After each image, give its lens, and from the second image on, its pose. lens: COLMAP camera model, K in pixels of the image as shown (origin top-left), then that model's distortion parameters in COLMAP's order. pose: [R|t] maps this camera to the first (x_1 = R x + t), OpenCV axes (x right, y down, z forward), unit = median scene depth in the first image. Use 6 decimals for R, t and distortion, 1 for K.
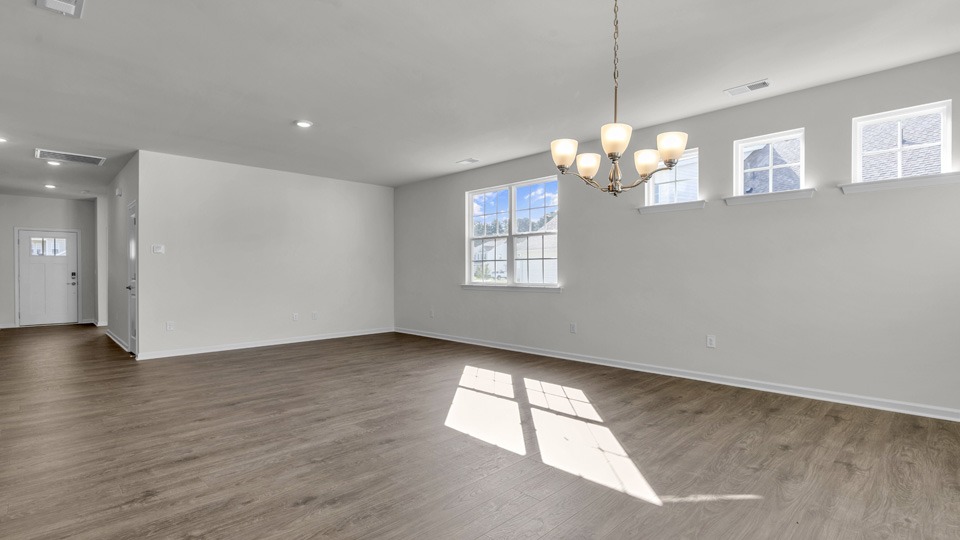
lens RADIAL K [[472.6, 0, 480.0], [0, 472.6, 270.0], [0, 0, 1]] dist [0.000820, -0.000244]
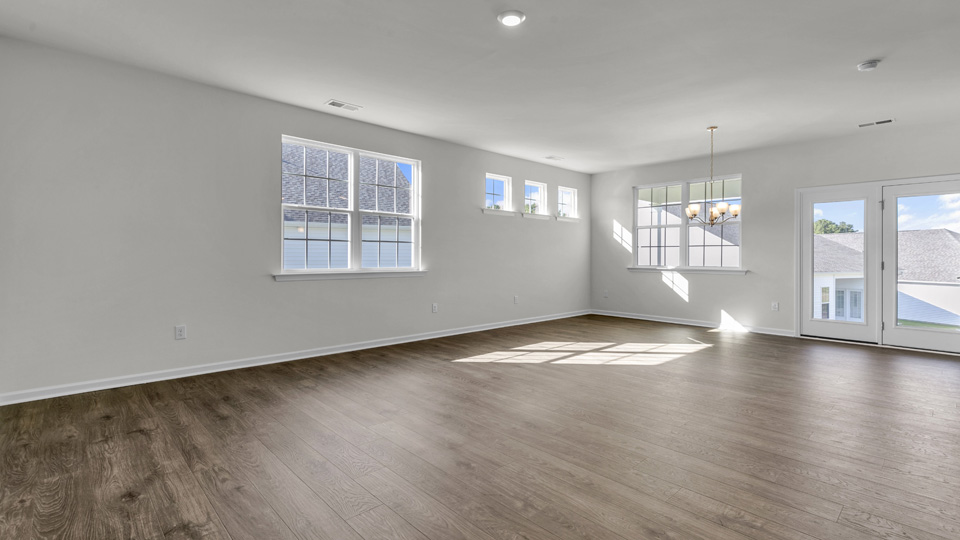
lens RADIAL K [[440.6, 0, 480.0], [0, 440.6, 270.0], [0, 0, 1]] dist [0.002750, 0.000121]
pose [[0.021888, -0.027590, 0.999380, -0.747377], [-0.007372, 0.999588, 0.027757, 0.006884], [-0.999733, -0.007975, 0.021675, 0.789799]]
